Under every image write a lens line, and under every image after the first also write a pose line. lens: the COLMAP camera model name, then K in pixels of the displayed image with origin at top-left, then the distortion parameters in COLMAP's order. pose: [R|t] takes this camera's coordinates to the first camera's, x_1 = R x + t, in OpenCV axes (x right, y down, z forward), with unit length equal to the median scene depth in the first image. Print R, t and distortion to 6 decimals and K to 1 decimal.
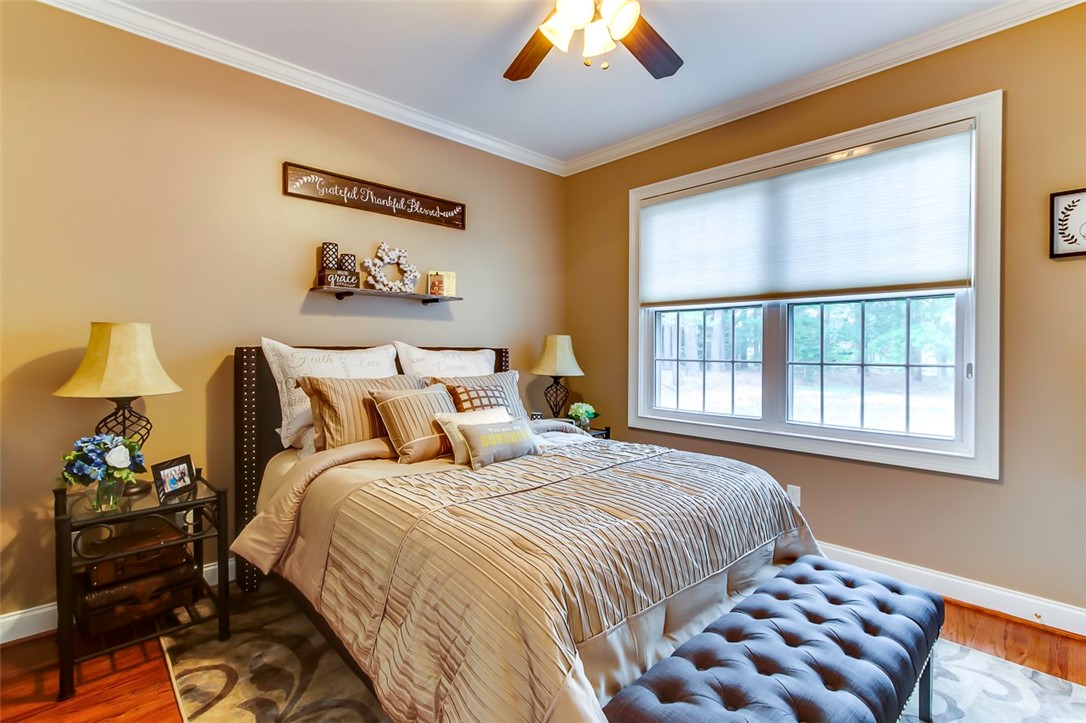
lens RADIAL K [[504.5, 0, 539.9], [0, 504.5, 345.0], [0, 0, 1]] dist [0.000337, -0.000015]
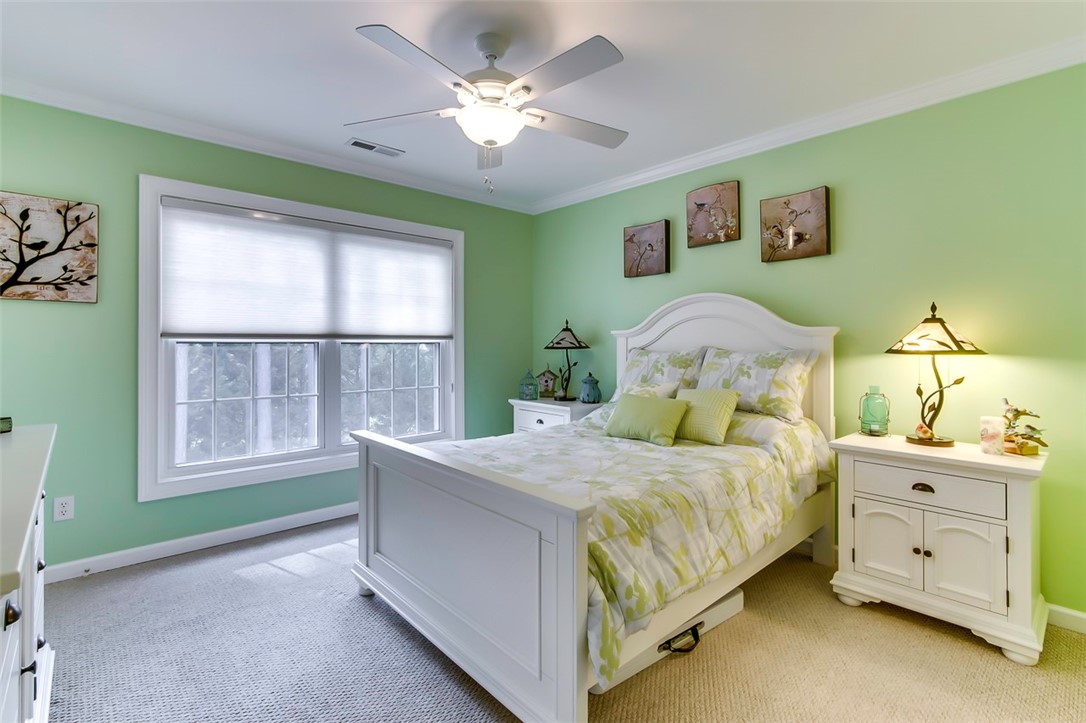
lens RADIAL K [[500.2, 0, 534.2], [0, 500.2, 349.1], [0, 0, 1]] dist [0.001960, 0.000588]
pose [[0.022174, -0.007442, 0.999726, -0.652388], [0.008977, 0.999933, 0.007245, -0.072133], [-0.999714, 0.008814, 0.022239, 0.524860]]
